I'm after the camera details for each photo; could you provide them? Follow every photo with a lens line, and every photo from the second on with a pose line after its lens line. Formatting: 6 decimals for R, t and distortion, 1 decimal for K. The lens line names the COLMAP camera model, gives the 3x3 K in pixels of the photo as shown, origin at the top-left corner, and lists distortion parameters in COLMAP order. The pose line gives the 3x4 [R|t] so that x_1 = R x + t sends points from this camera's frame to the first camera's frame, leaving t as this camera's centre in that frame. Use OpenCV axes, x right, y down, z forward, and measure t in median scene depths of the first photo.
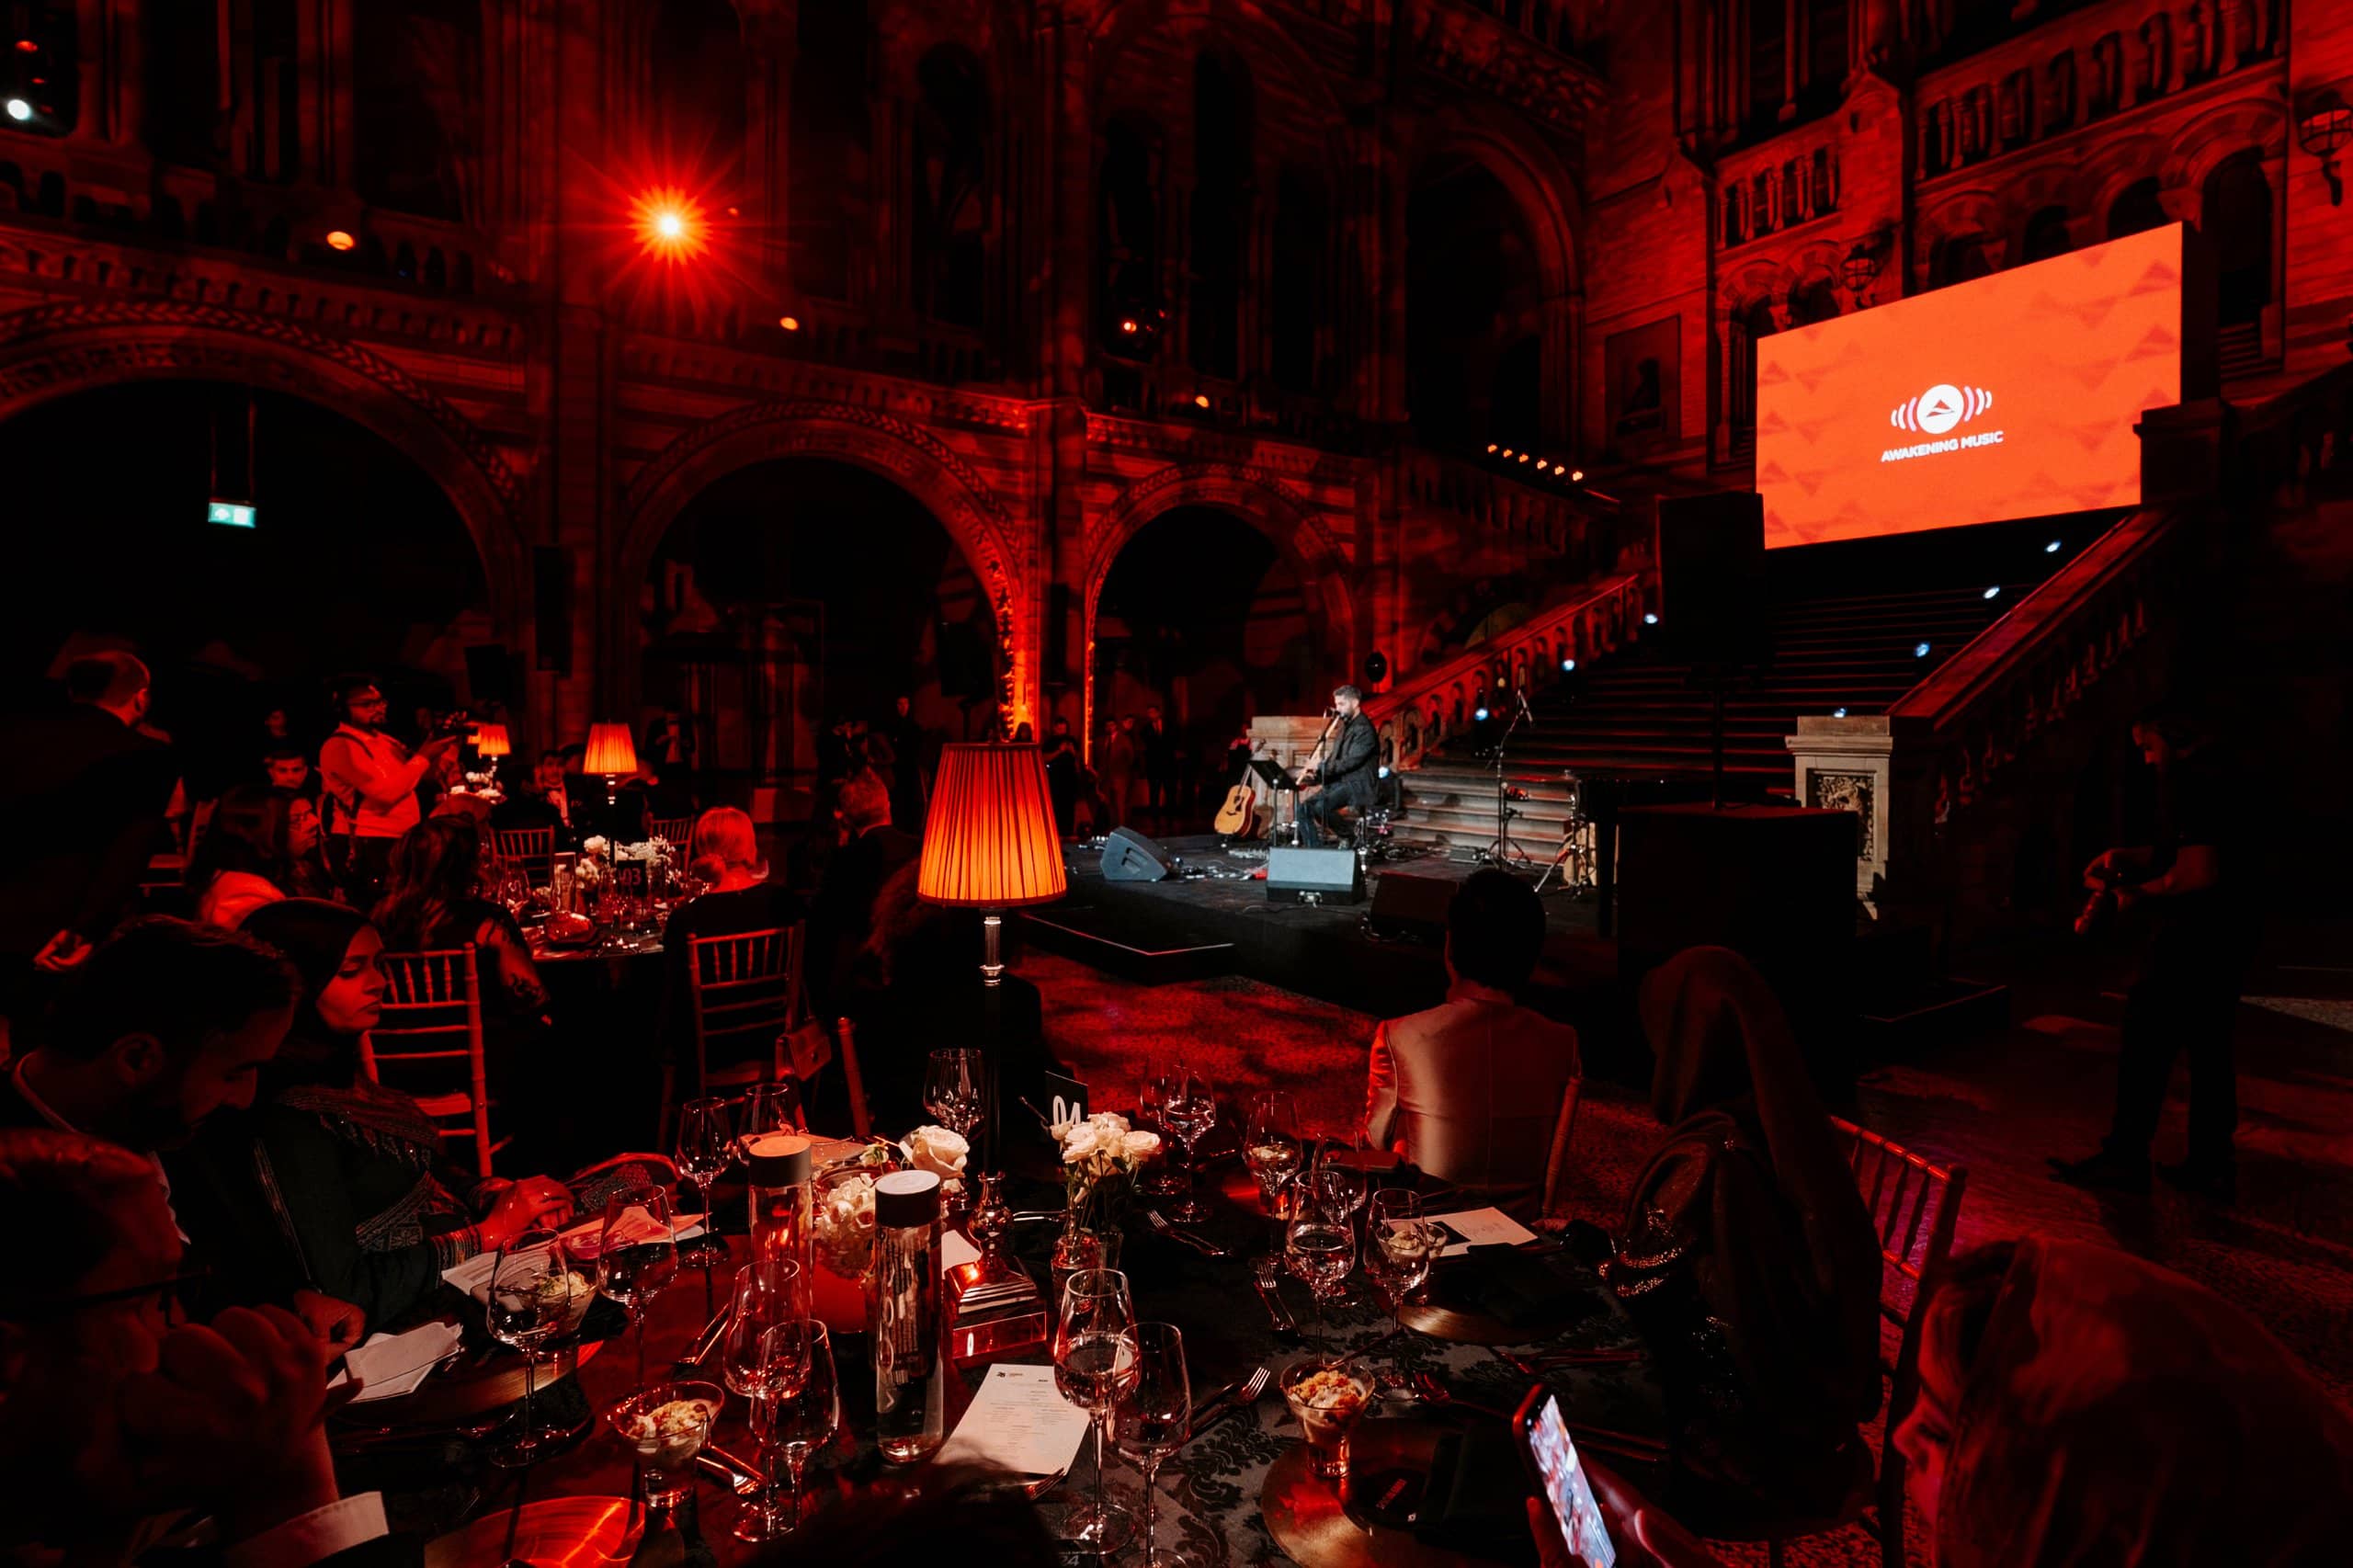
lens RADIAL K [[1203.5, 0, 1256.3], [0, 1203.5, 734.7], [0, 0, 1]] dist [-0.047231, 0.028620]
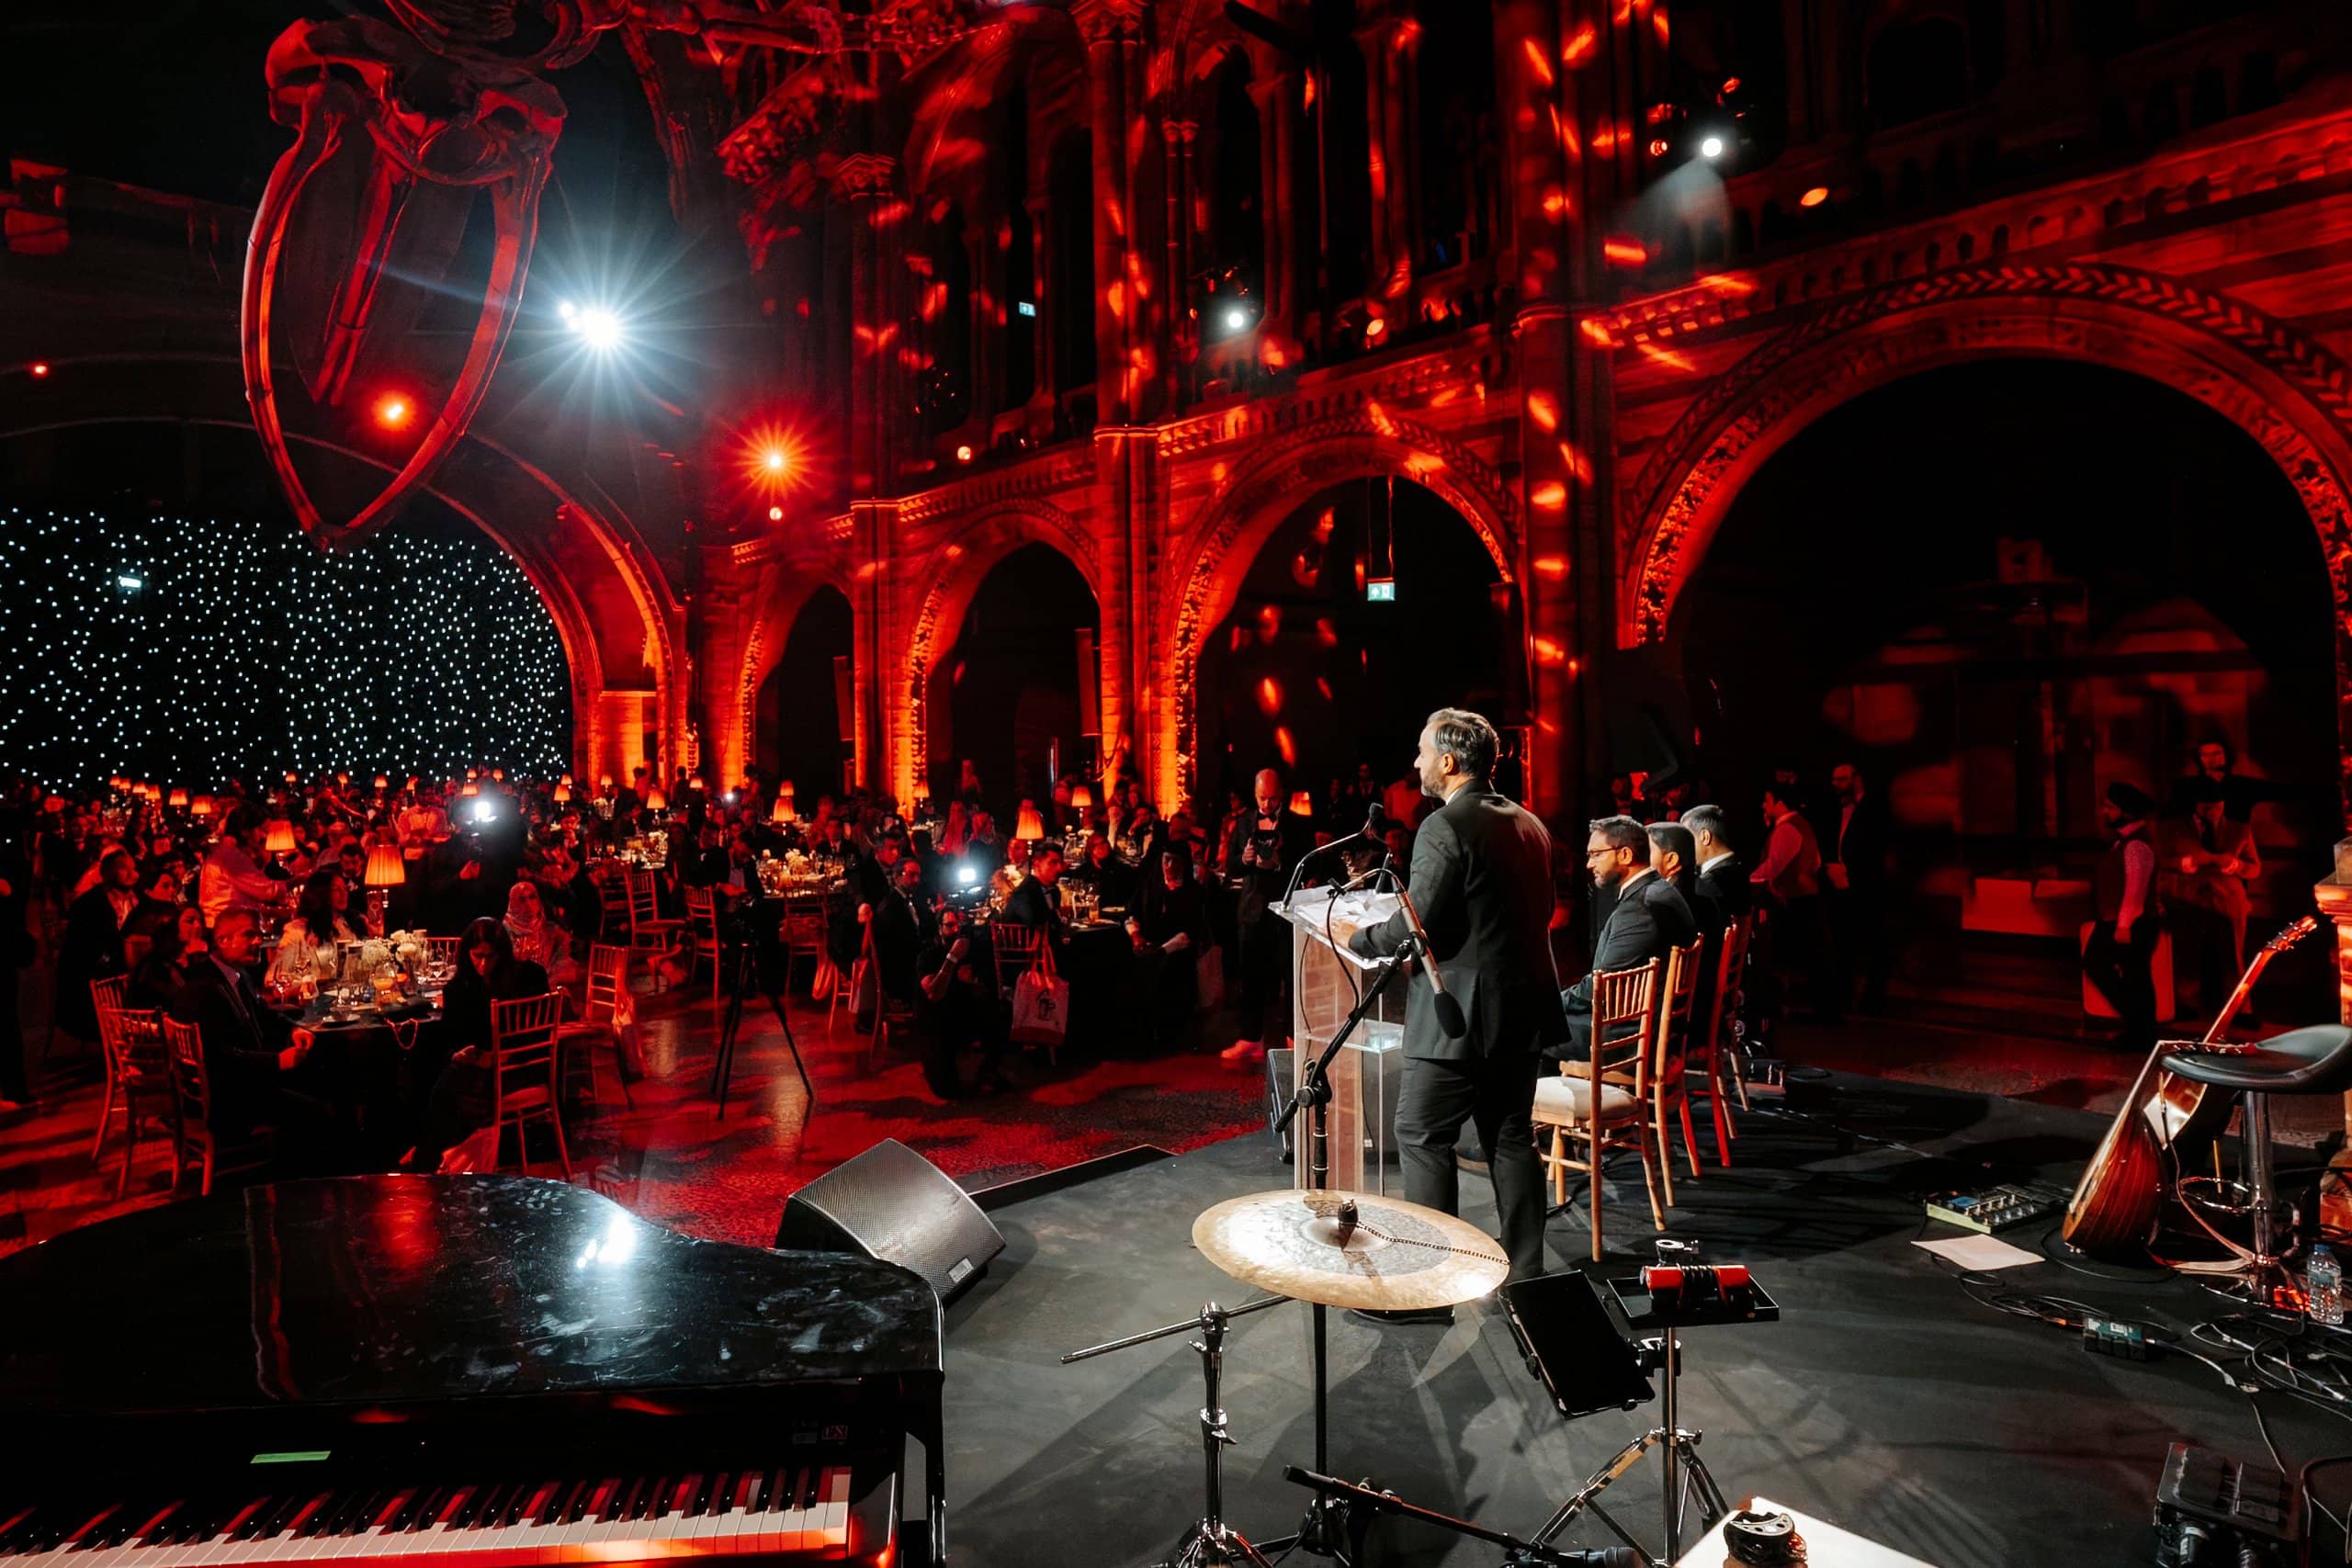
lens RADIAL K [[1295.5, 0, 1045.3], [0, 1295.5, 696.2], [0, 0, 1]] dist [-0.090610, 0.045811]
pose [[0.061991, -0.038361, -0.997339, 0.218074], [0.001494, 0.999264, -0.038342, -0.027224], [0.998076, 0.000886, 0.062003, 0.404547]]
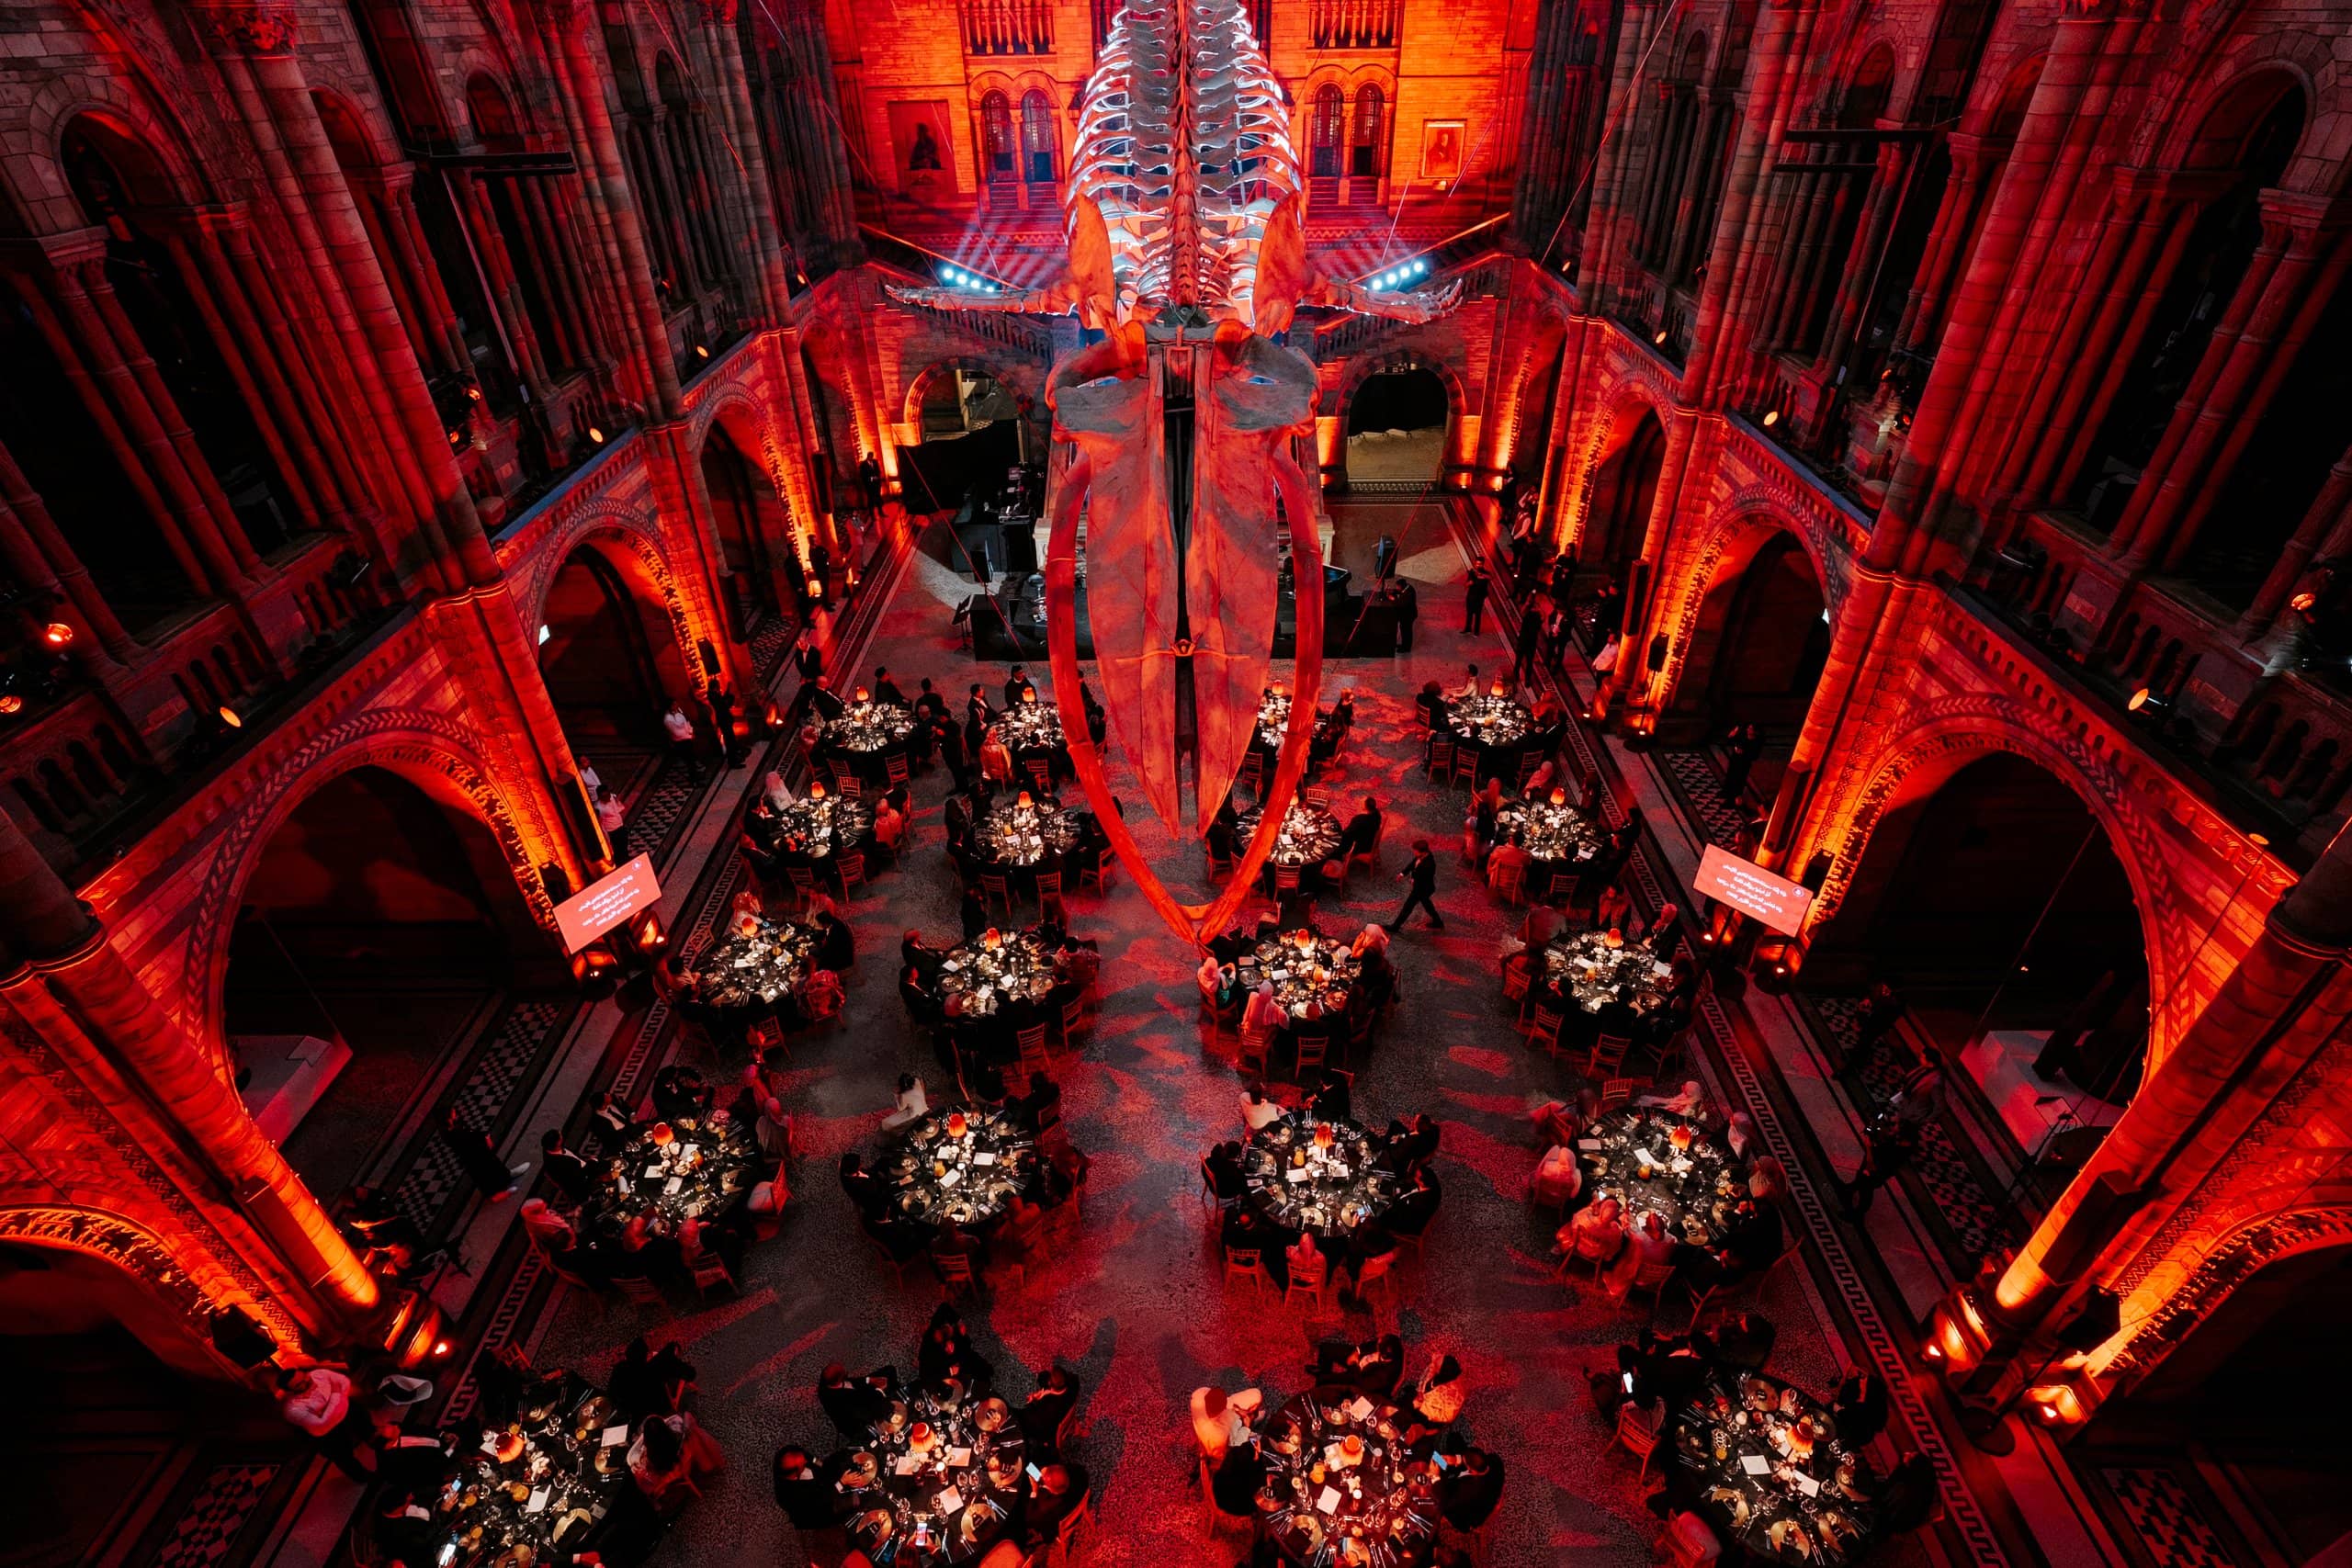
lens RADIAL K [[1131.9, 0, 1175.7], [0, 1131.9, 783.2], [0, 0, 1]] dist [-0.051420, 0.036609]
pose [[0.596083, -0.476668, 0.646122, -0.912579], [0.025589, 0.815581, 0.578077, -0.534040], [-0.802515, -0.328048, 0.498351, -0.232638]]
